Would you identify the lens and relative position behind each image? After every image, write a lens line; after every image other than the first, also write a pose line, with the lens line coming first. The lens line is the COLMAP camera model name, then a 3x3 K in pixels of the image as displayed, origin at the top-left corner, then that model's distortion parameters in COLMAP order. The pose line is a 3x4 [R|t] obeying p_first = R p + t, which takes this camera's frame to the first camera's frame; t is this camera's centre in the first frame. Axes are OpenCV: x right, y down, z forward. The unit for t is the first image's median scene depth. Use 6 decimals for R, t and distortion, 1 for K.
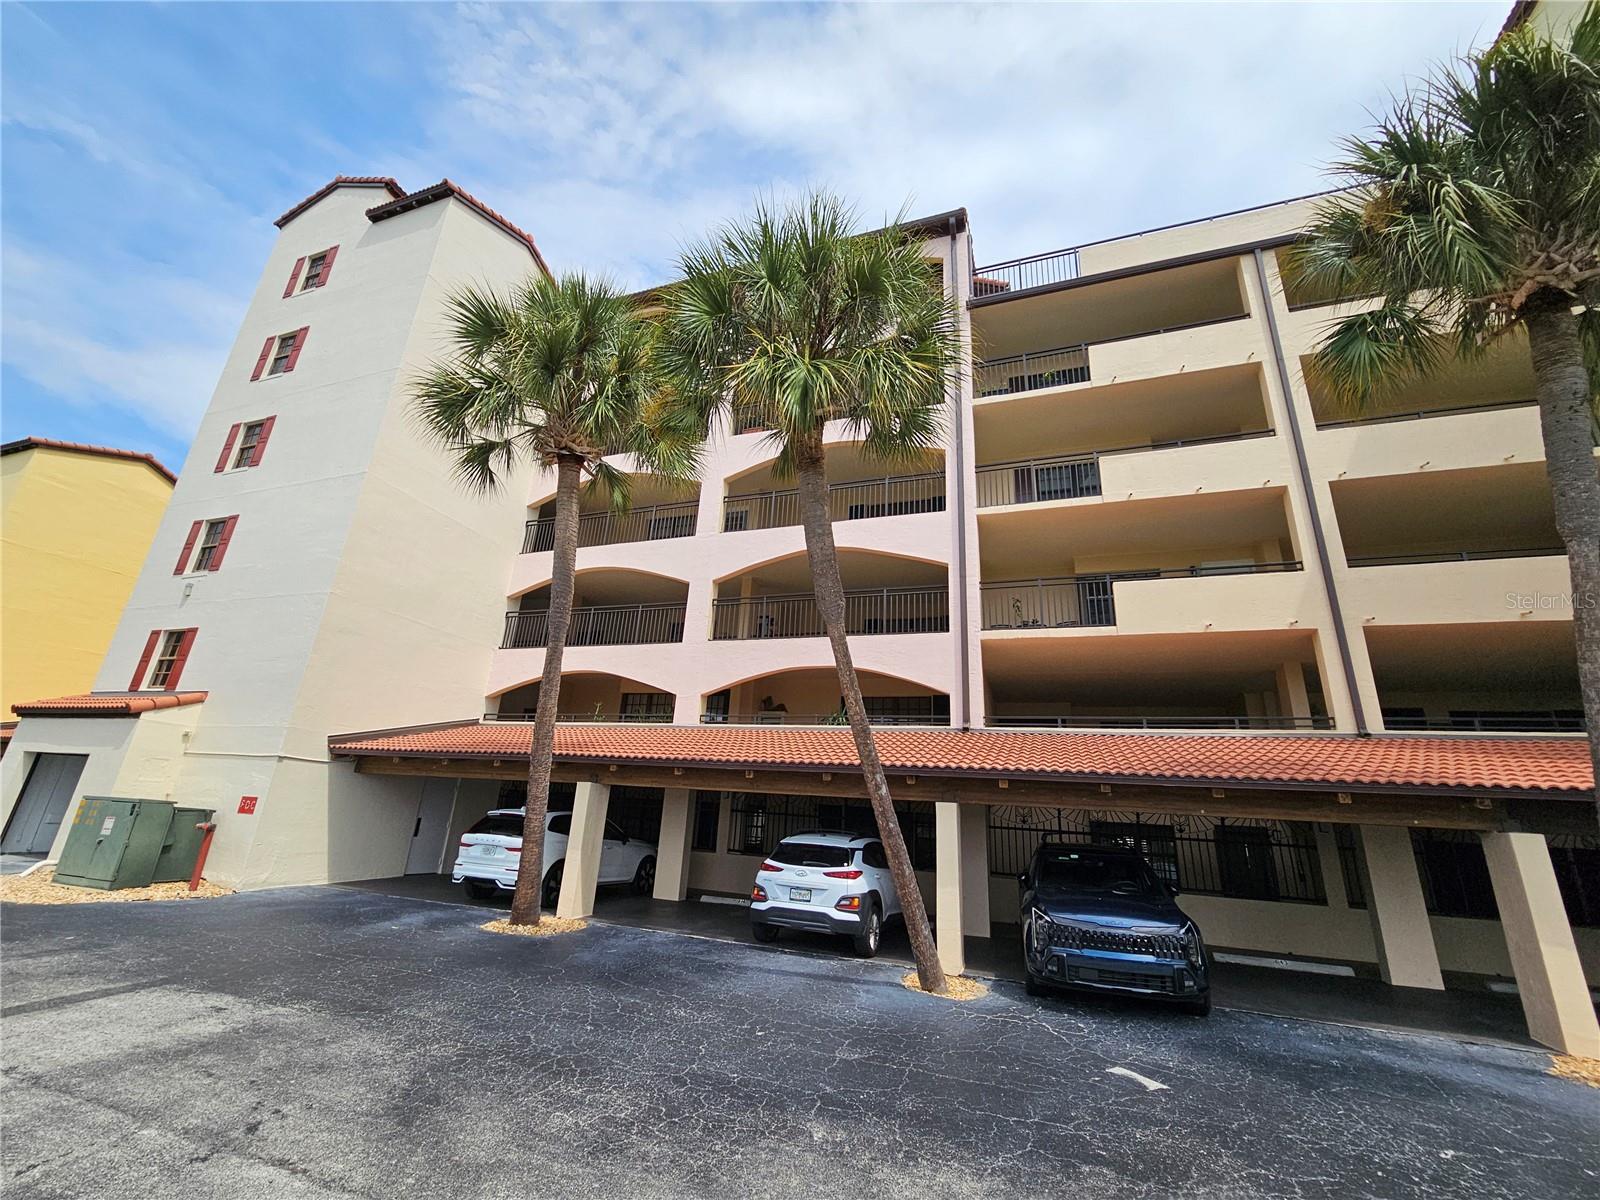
lens RADIAL K [[660.5, 0, 817.1], [0, 660.5, 592.9], [0, 0, 1]] dist [0.001667, 0.000427]
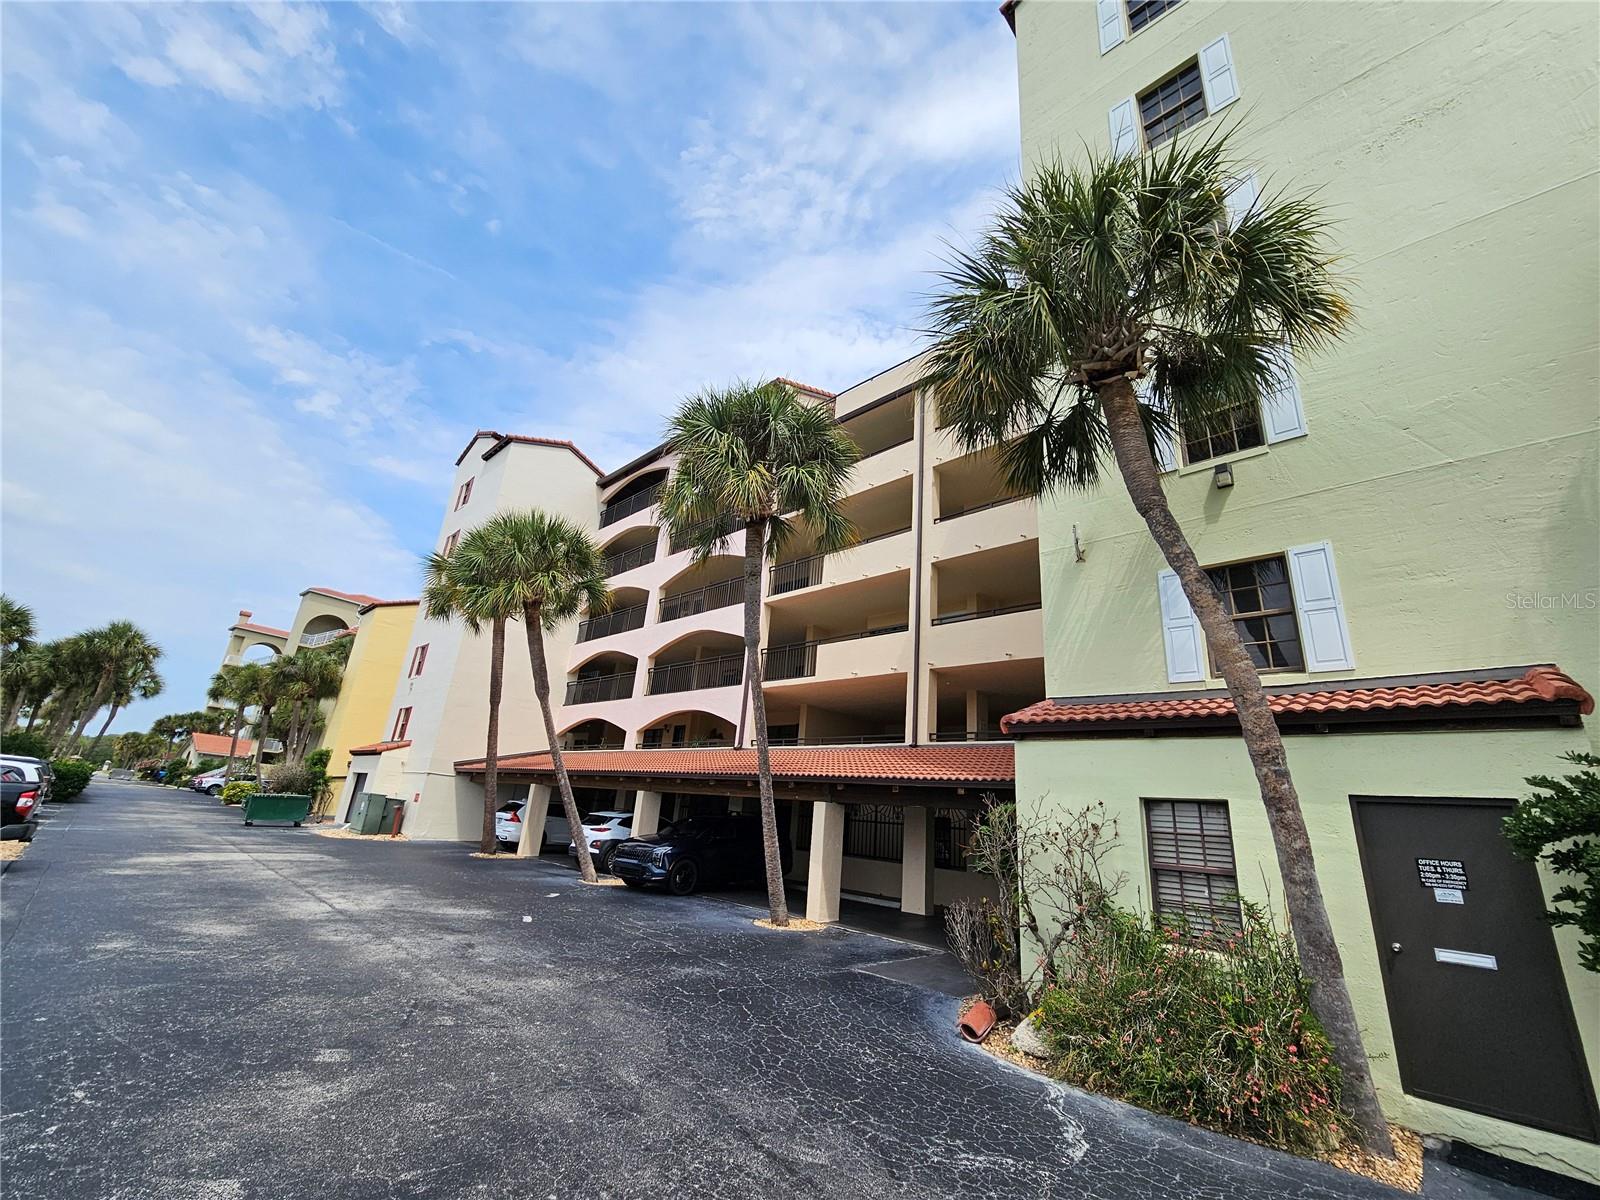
lens RADIAL K [[660.5, 0, 817.1], [0, 660.5, 592.9], [0, 0, 1]] dist [0.001667, 0.000427]
pose [[0.918008, -0.116540, -0.379050, 0.767633], [0.105368, 0.993167, -0.050165, -0.043806], [0.382306, 0.006112, 0.924015, -0.270505]]
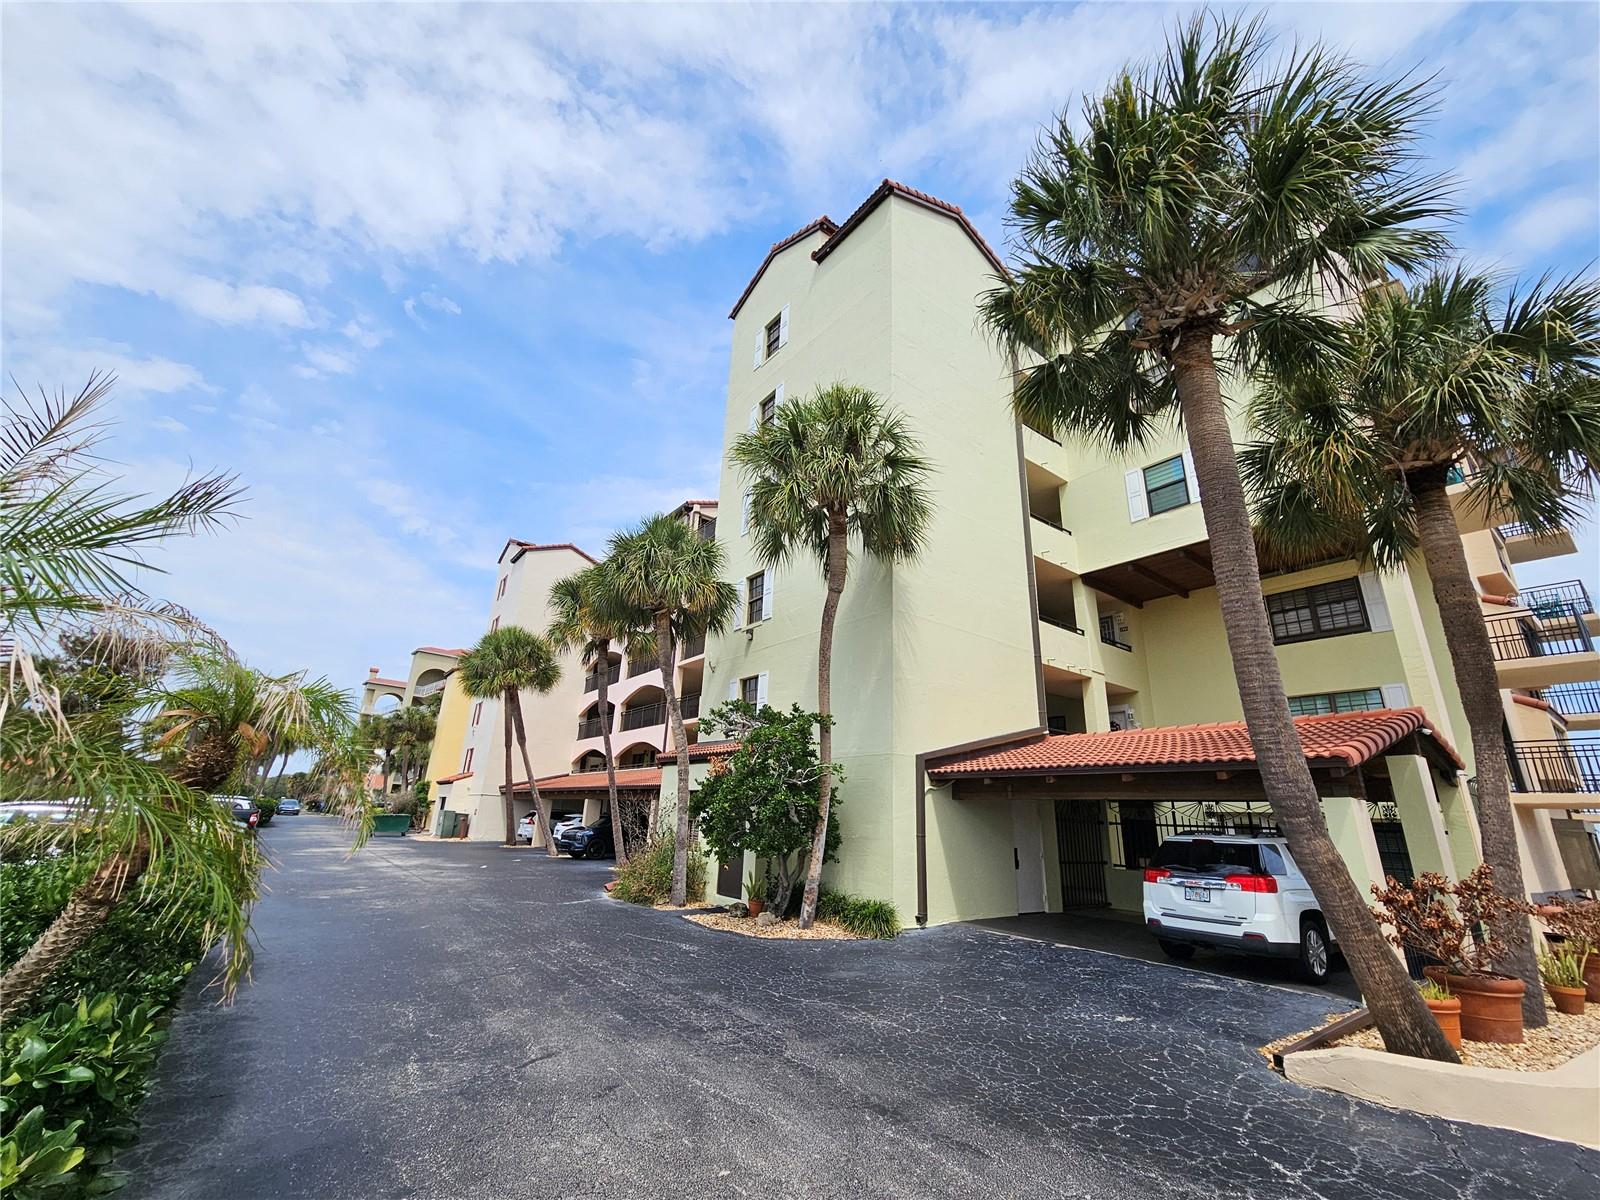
lens RADIAL K [[660.5, 0, 817.1], [0, 660.5, 592.9], [0, 0, 1]] dist [0.001667, 0.000427]
pose [[0.848937, -0.196766, -0.490500, 1.446341], [0.183641, 0.980103, -0.075333, -0.087985], [0.495563, -0.026123, 0.868179, -0.532098]]
